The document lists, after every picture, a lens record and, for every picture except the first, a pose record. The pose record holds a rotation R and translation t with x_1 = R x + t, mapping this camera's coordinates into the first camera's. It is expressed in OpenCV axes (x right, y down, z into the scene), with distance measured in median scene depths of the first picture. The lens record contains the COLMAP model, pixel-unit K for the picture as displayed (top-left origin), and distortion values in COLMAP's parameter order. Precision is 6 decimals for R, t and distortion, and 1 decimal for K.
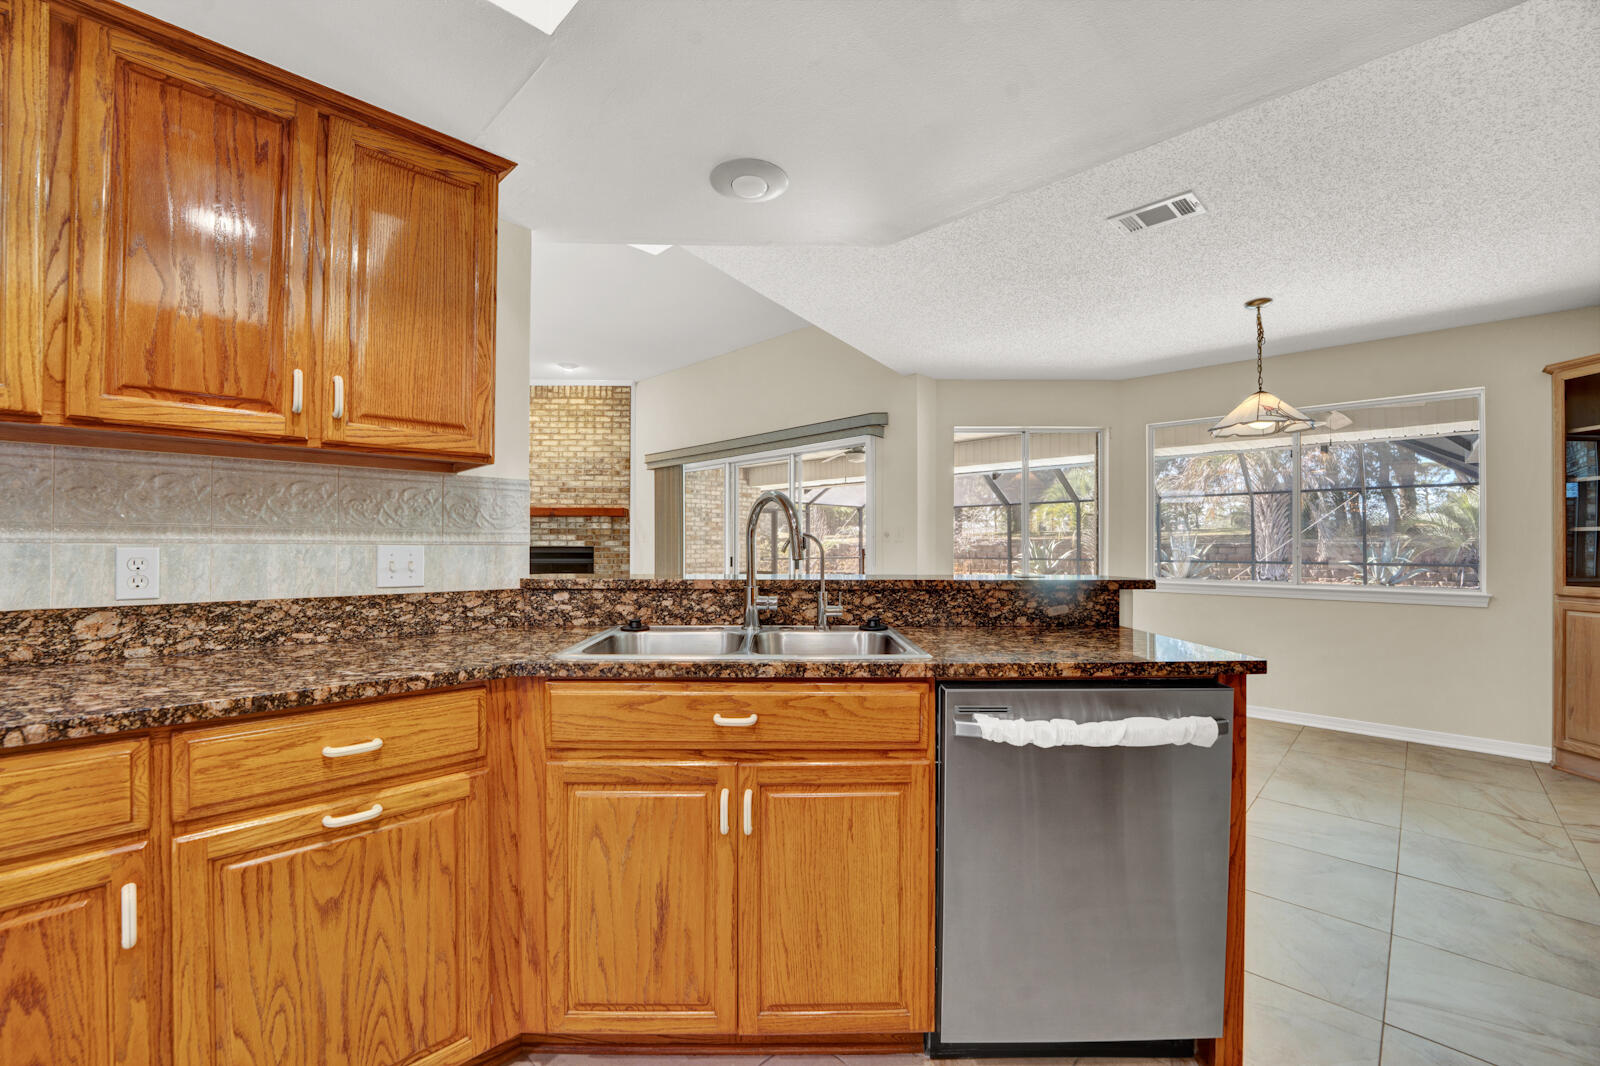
lens RADIAL K [[651.4, 0, 792.8], [0, 651.4, 540.8], [0, 0, 1]] dist [-0.034300, 0.005998]
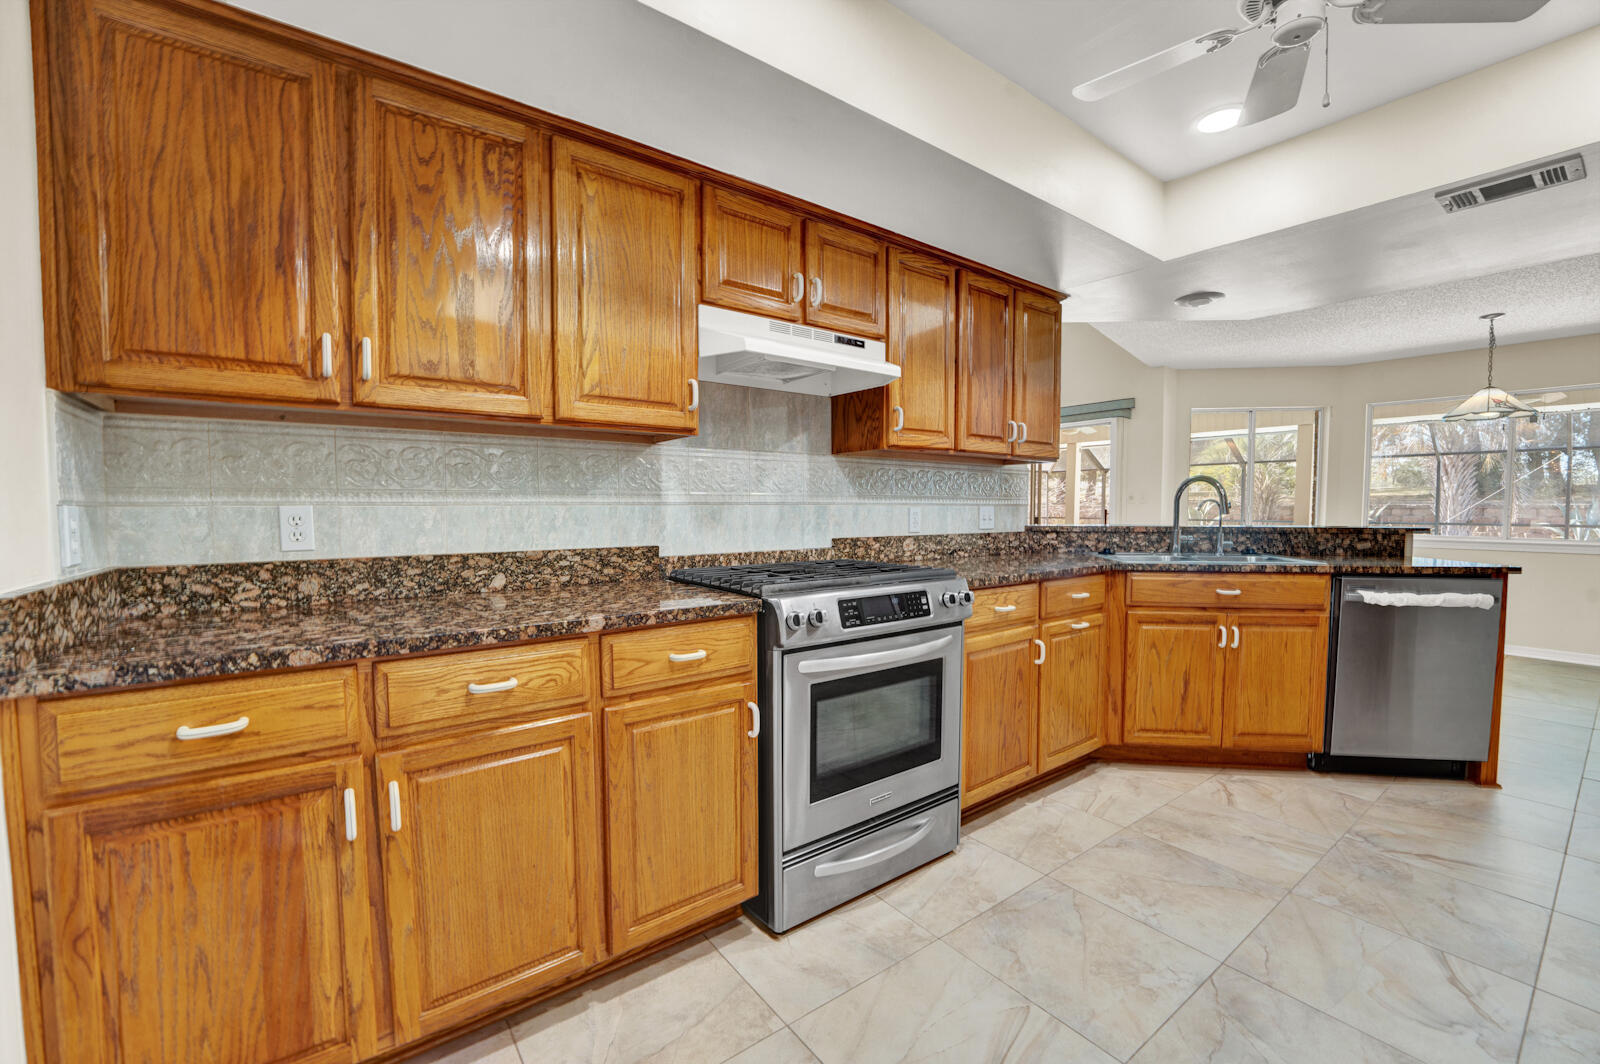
lens RADIAL K [[650.5, 0, 792.2], [0, 650.5, 541.5], [0, 0, 1]] dist [-0.031435, 0.003556]
pose [[0.988320, 0.005382, -0.152297, -0.774096], [0.003682, 0.998241, 0.059165, -0.003250], [0.152348, -0.059035, 0.986562, -0.804739]]
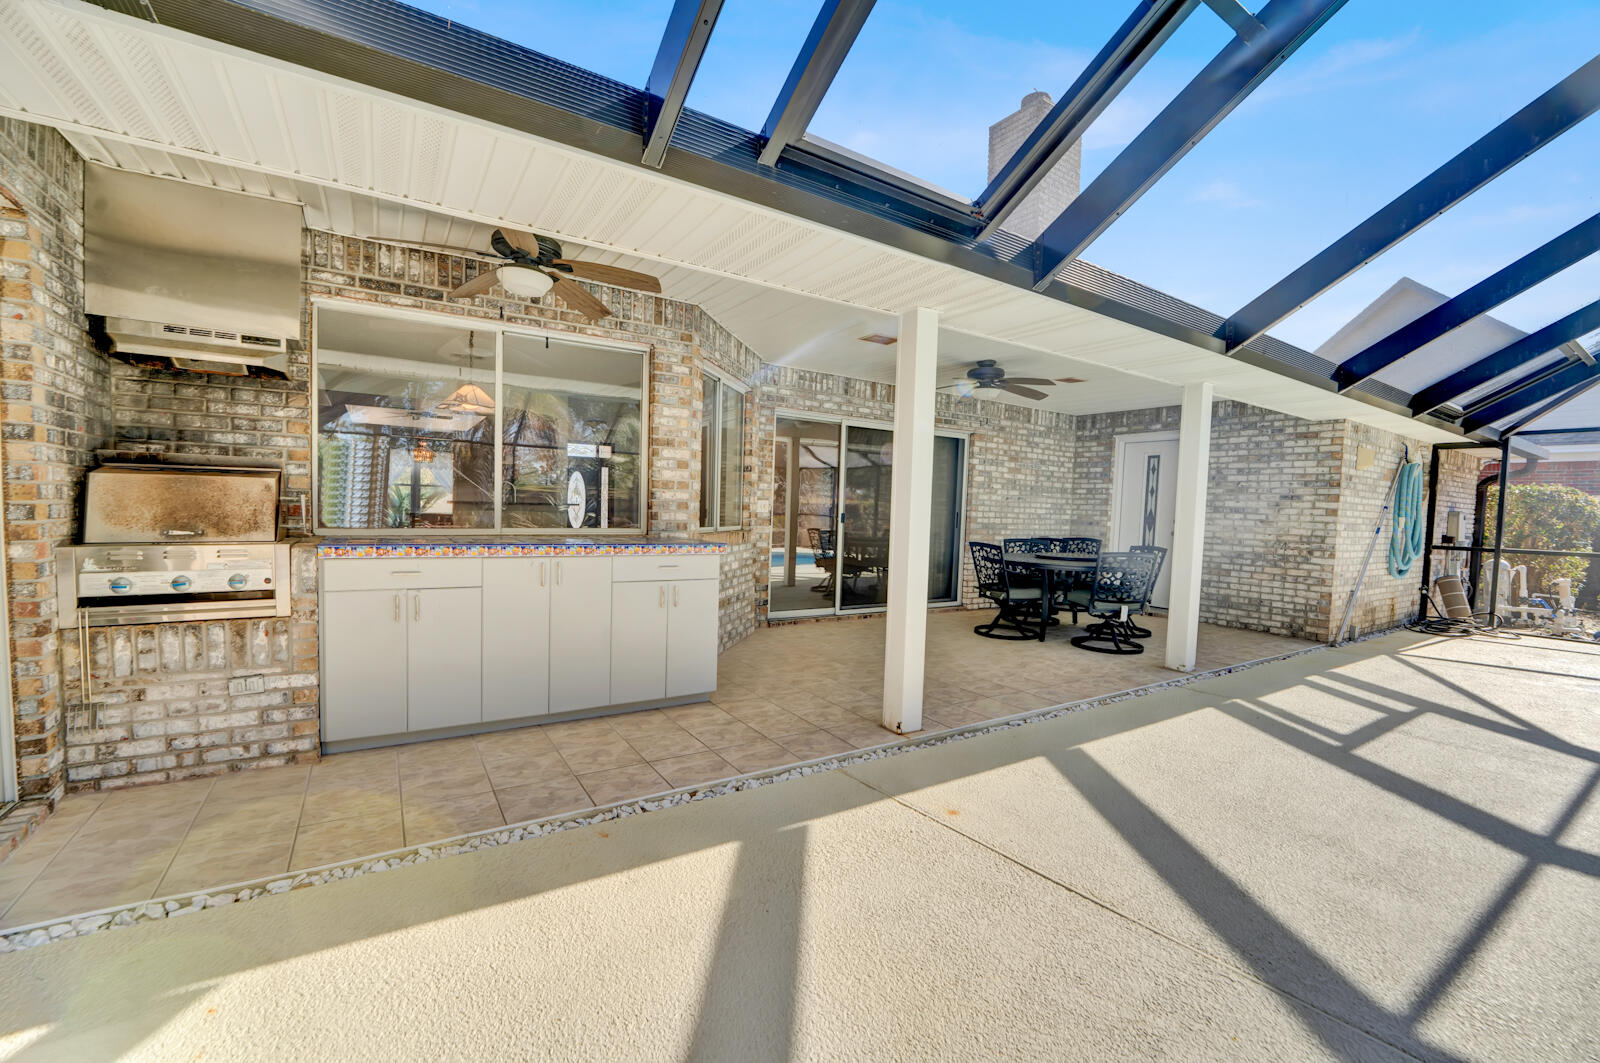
lens RADIAL K [[656.9, 0, 787.6], [0, 656.9, 539.8], [0, 0, 1]] dist [-0.031005, 0.004100]
pose [[-0.223469, 0.041969, -0.973807, 3.403433], [-0.021956, 0.998602, 0.048076, 0.055620], [0.974464, 0.032125, -0.222235, 3.441025]]
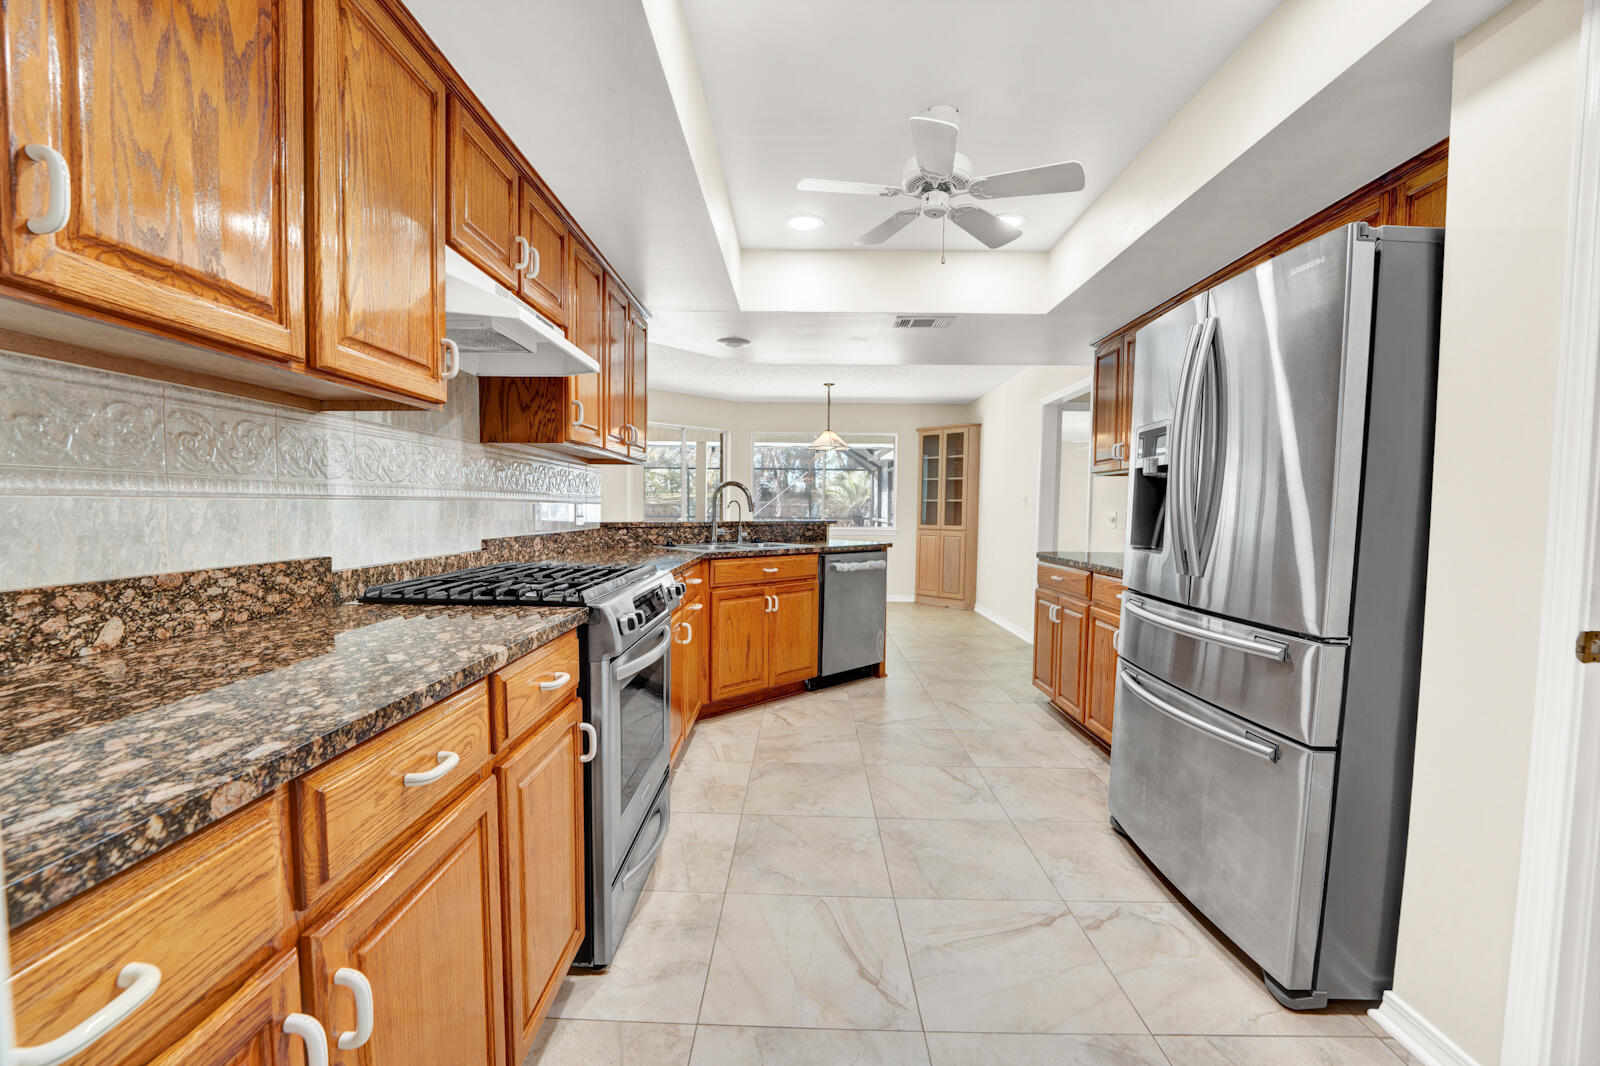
lens RADIAL K [[650.5, 0, 792.2], [0, 650.5, 542.5], [0, 0, 1]] dist [-0.031435, 0.003556]
pose [[0.724926, -0.031338, 0.688114, -1.287544], [-0.014679, 0.998035, 0.060917, -0.003519], [-0.688671, -0.054261, 0.723041, -0.692588]]
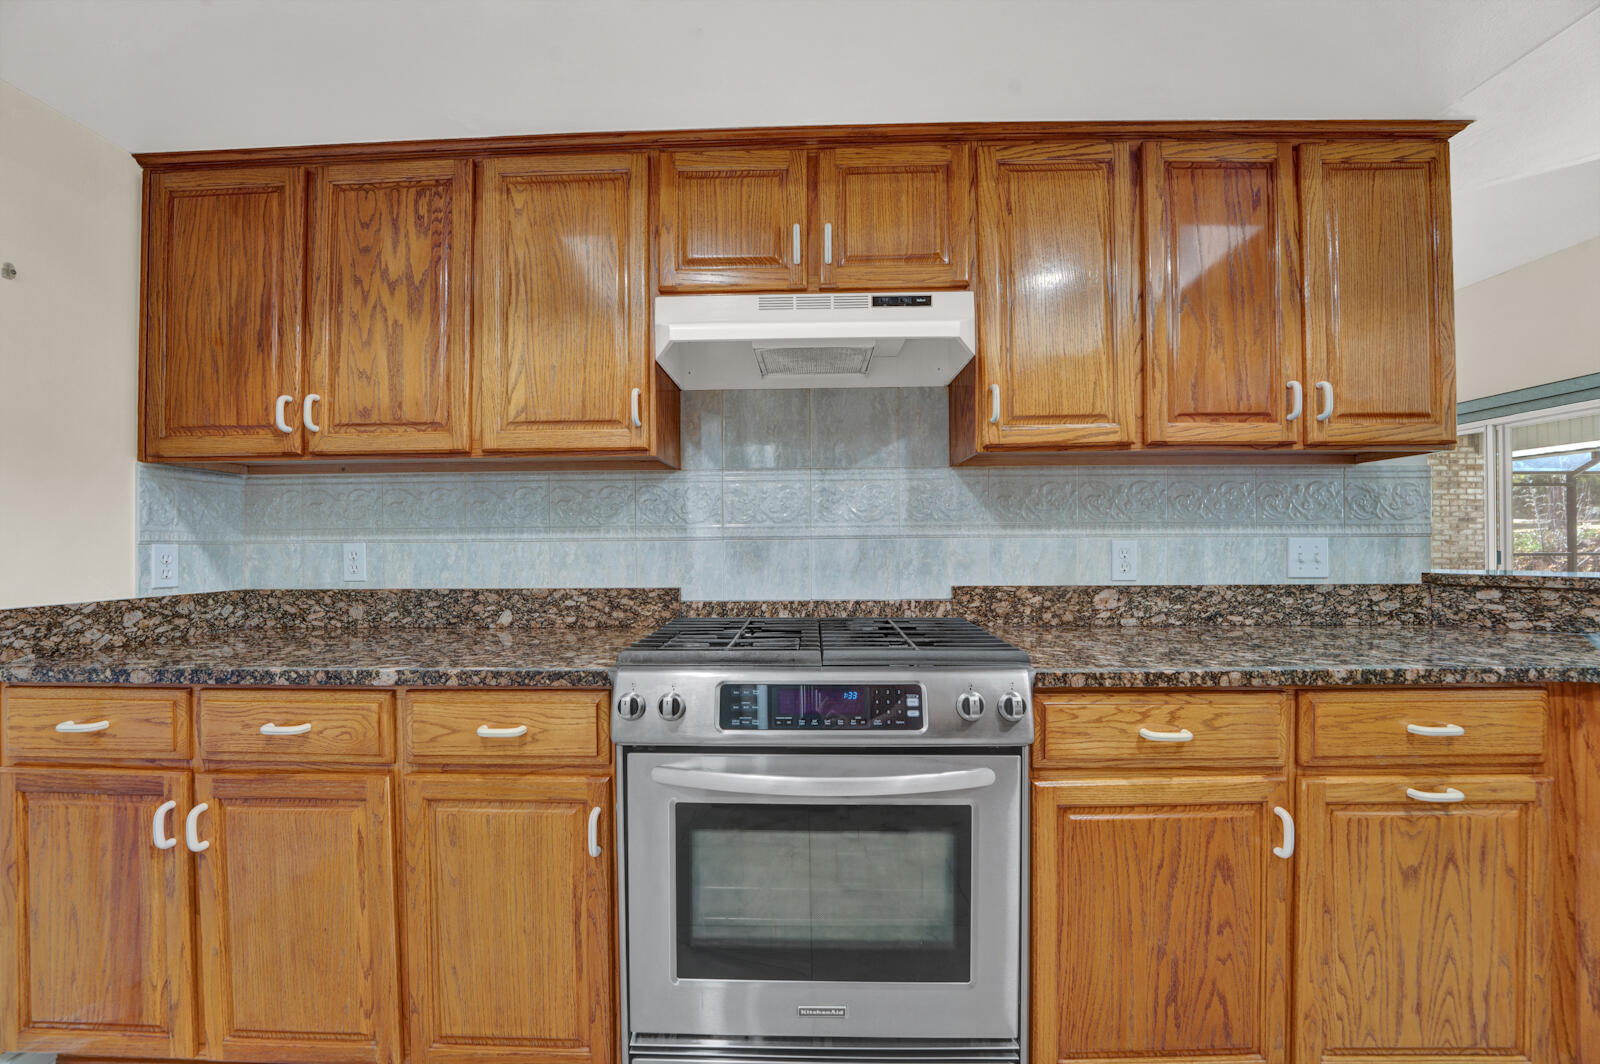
lens RADIAL K [[651.4, 0, 792.8], [0, 651.4, 539.8], [0, 0, 1]] dist [-0.034300, 0.005998]
pose [[0.677823, -0.005523, -0.735204, -0.366996], [0.012229, 0.999918, 0.003763, -0.003137], [0.735123, -0.011542, 0.677836, -0.273662]]
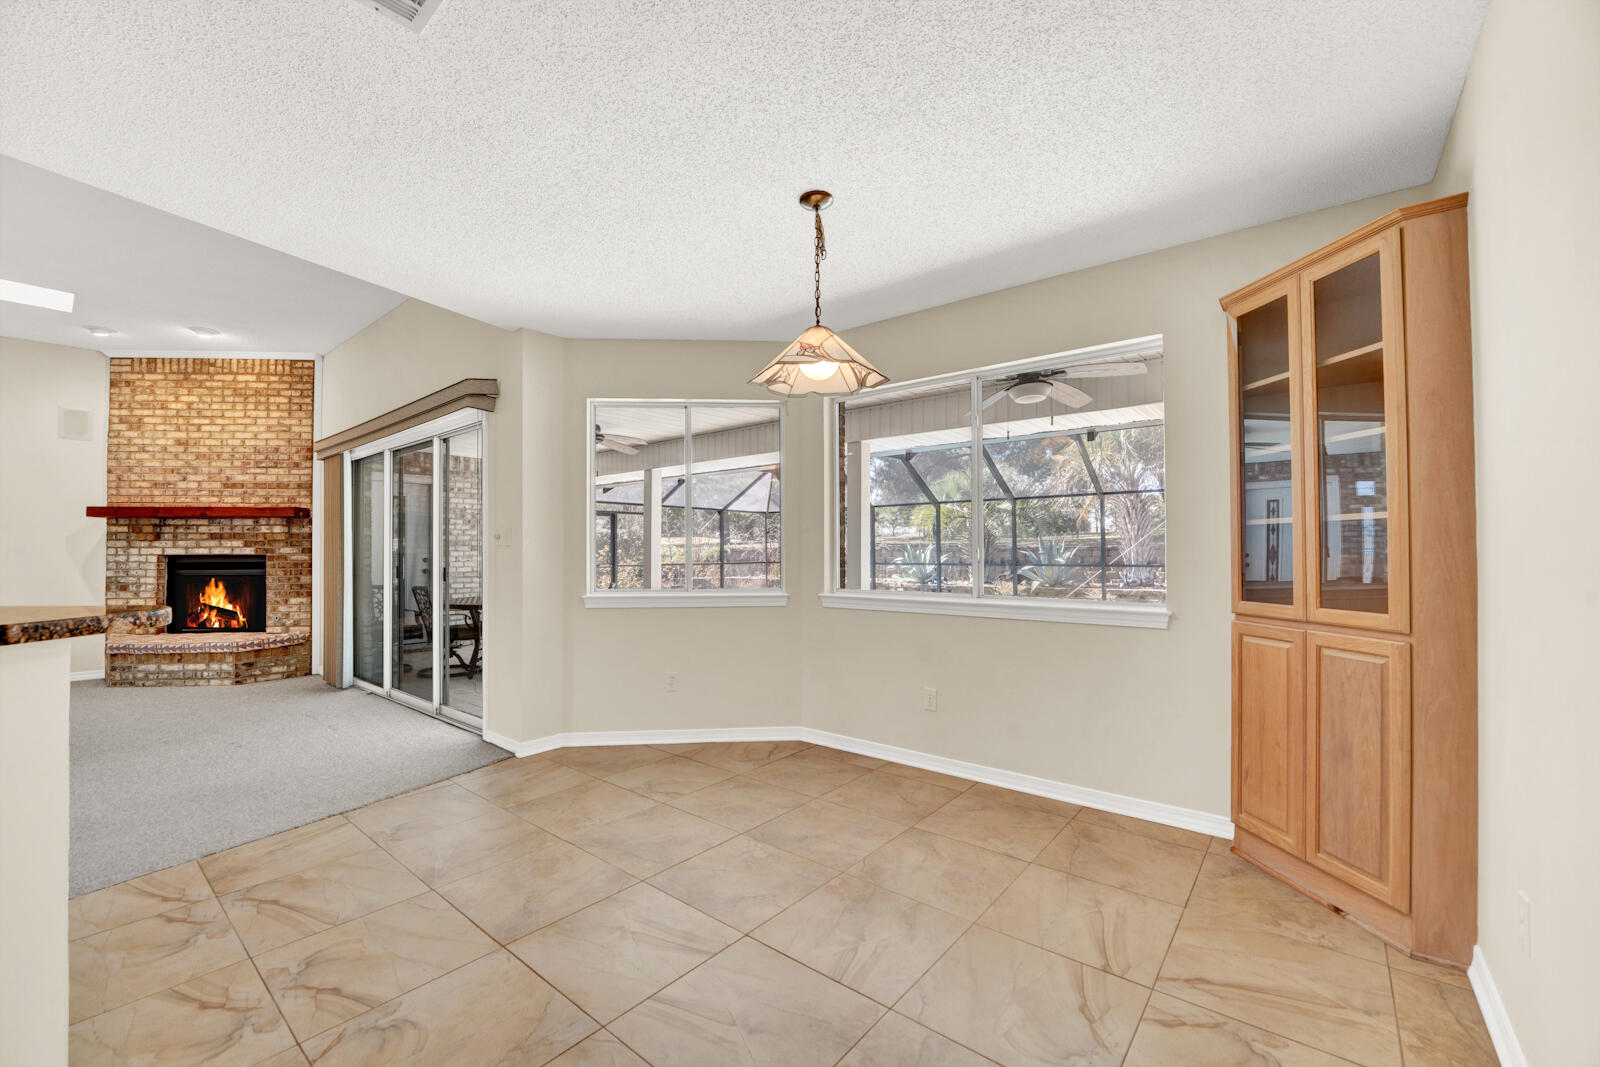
lens RADIAL K [[651.4, 0, 792.8], [0, 651.4, 541.3], [0, 0, 1]] dist [-0.034300, 0.005998]
pose [[0.995735, -0.005657, 0.092085, 1.064257], [0.006340, 0.999954, -0.007131, 0.008365], [-0.092041, 0.007684, 0.995726, 0.505785]]
